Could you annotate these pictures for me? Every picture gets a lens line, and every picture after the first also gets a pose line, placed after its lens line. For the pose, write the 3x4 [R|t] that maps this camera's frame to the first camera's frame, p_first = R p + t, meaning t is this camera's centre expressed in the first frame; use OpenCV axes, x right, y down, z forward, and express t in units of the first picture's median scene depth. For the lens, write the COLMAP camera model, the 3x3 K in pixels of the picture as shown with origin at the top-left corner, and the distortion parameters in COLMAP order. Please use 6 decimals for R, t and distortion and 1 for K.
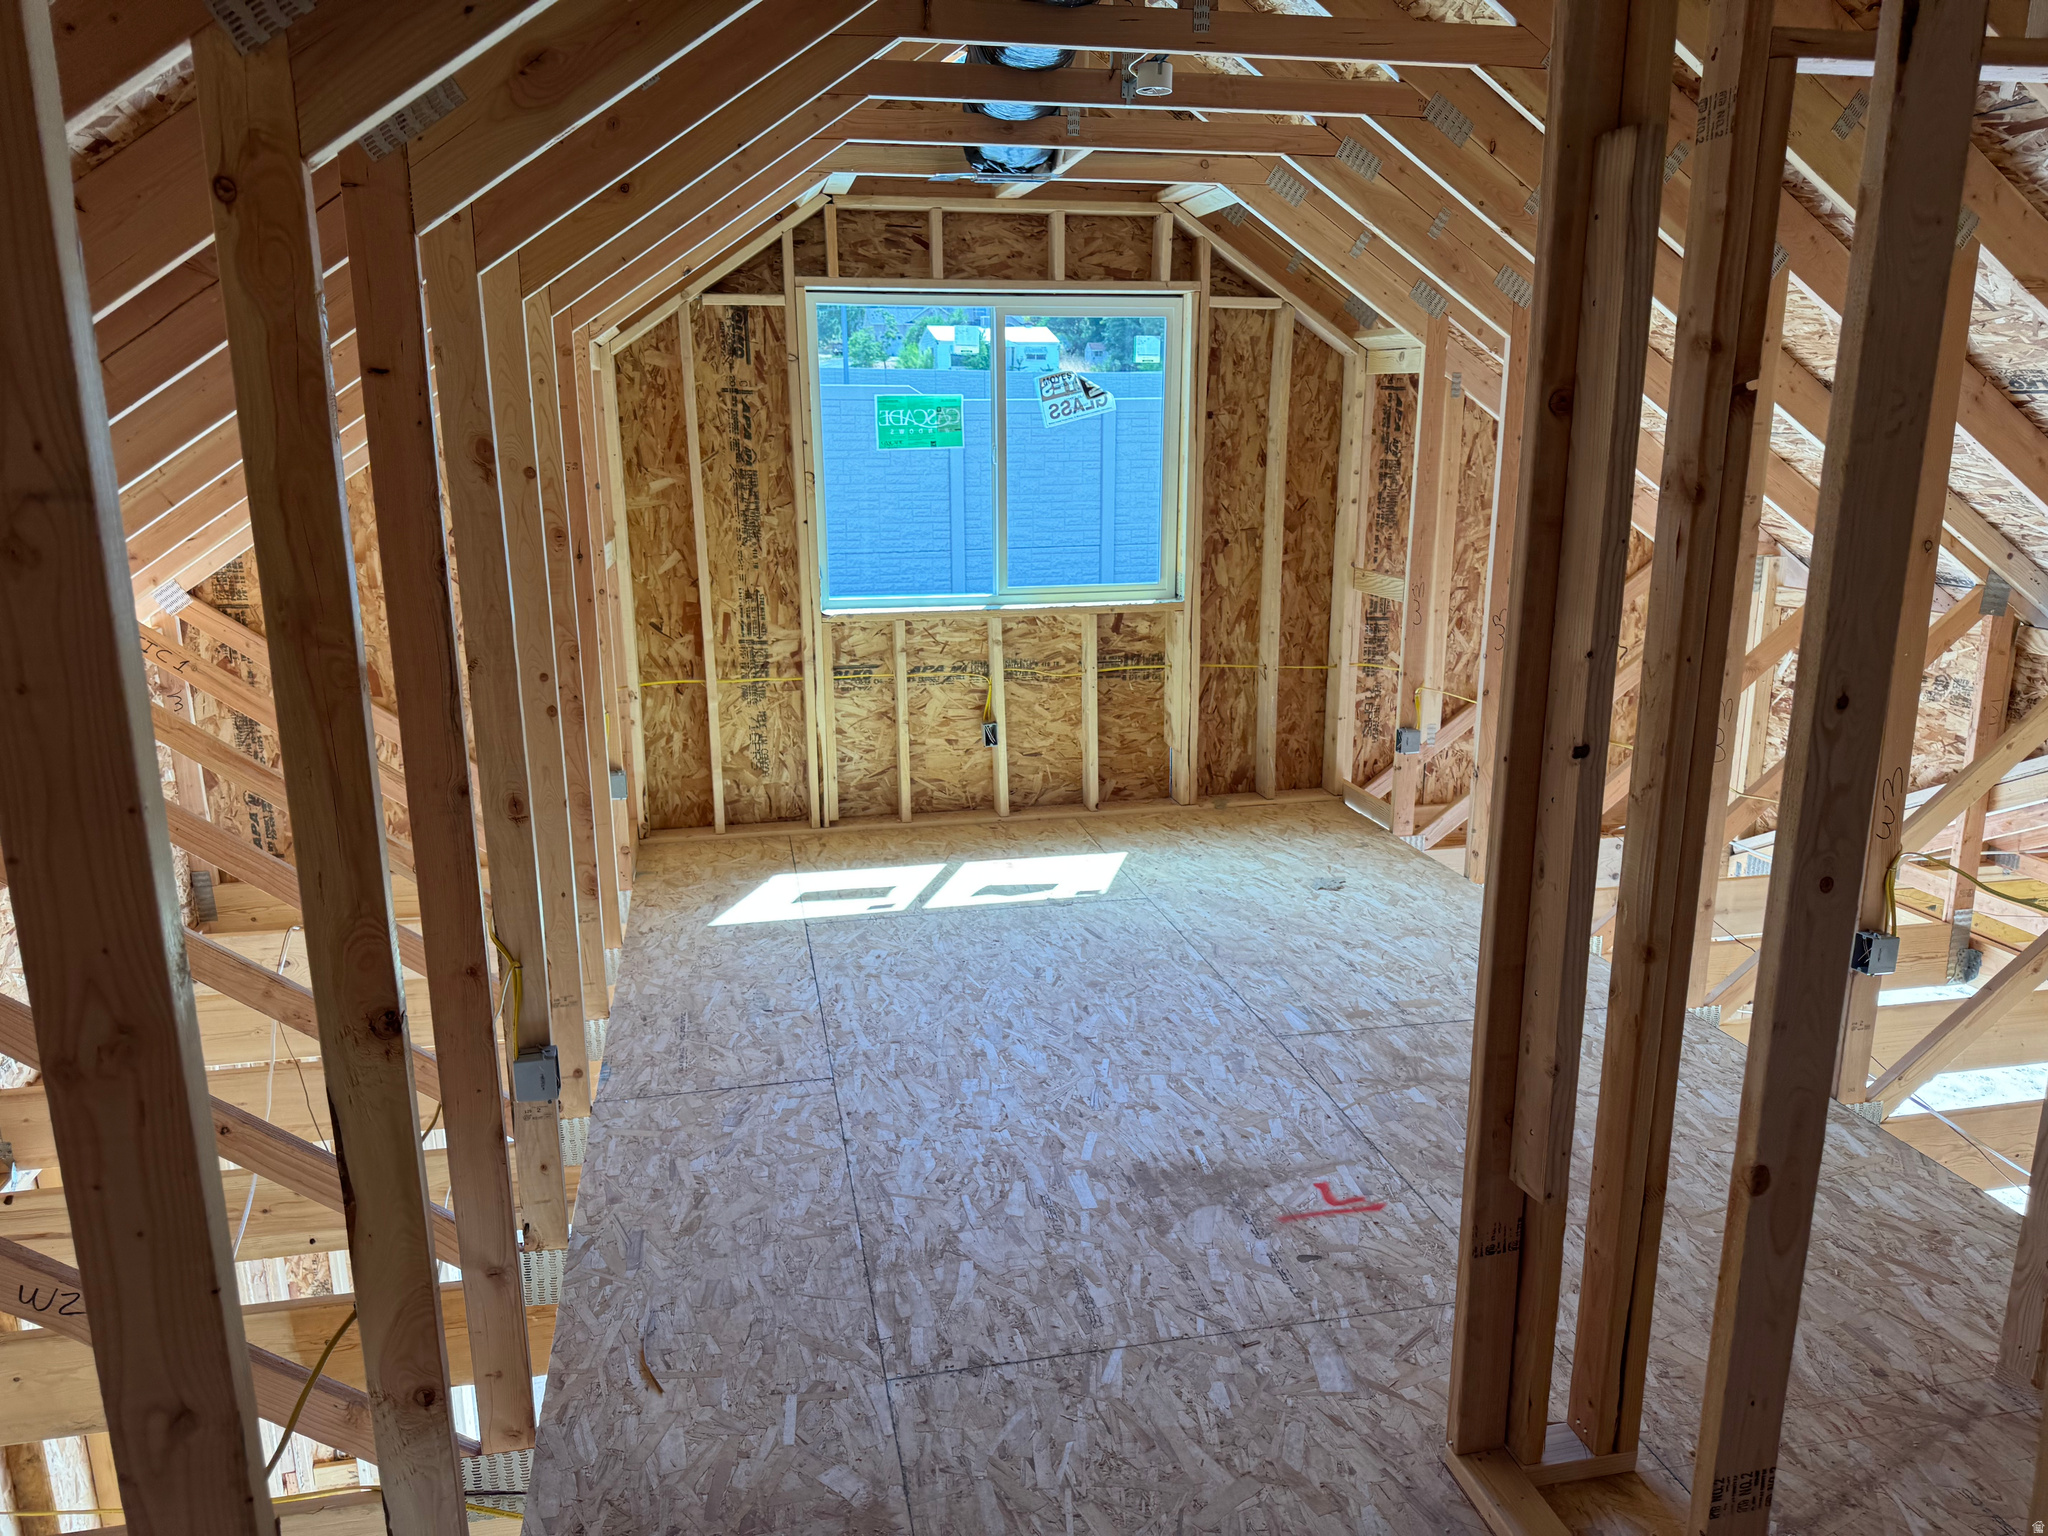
lens RADIAL K [[1469.4, 0, 1006.5], [0, 1469.4, 773.9], [0, 0, 1]] dist [0.087303, -0.122586]
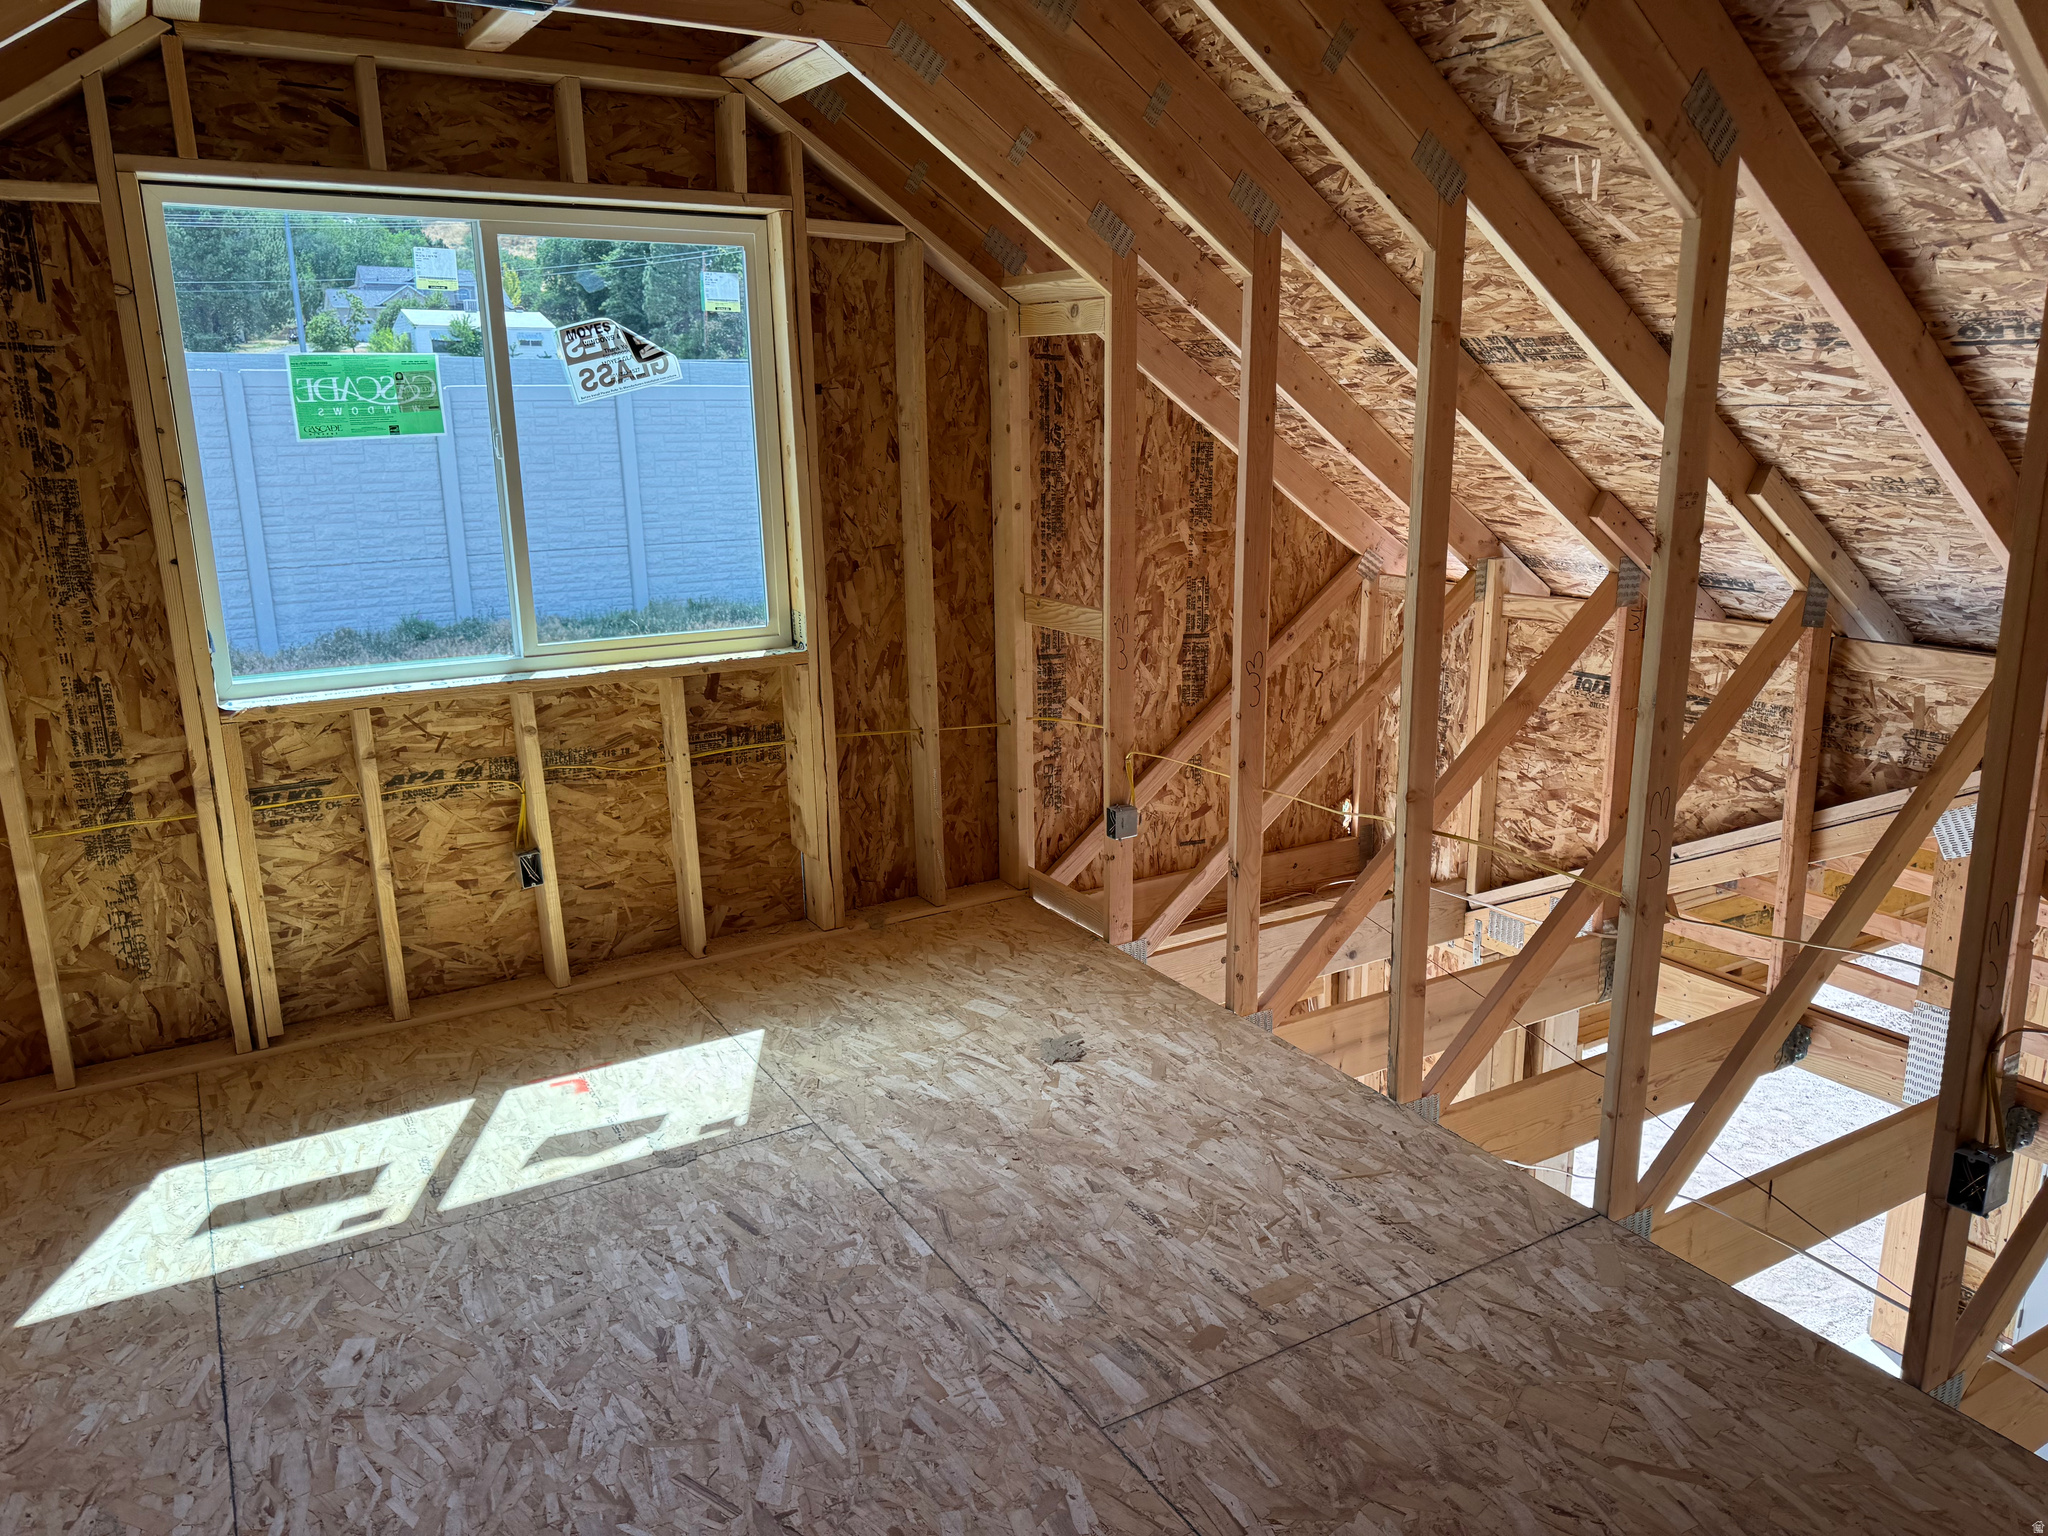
lens RADIAL K [[1469.4, 0, 1054.8], [0, 1469.4, 762.7], [0, 0, 1]] dist [0.087303, -0.122586]
pose [[0.940623, -0.084624, 0.328735, -0.004853], [0.085369, 0.996275, 0.012196, -0.064927], [-0.328542, 0.016592, 0.944344, 0.303782]]
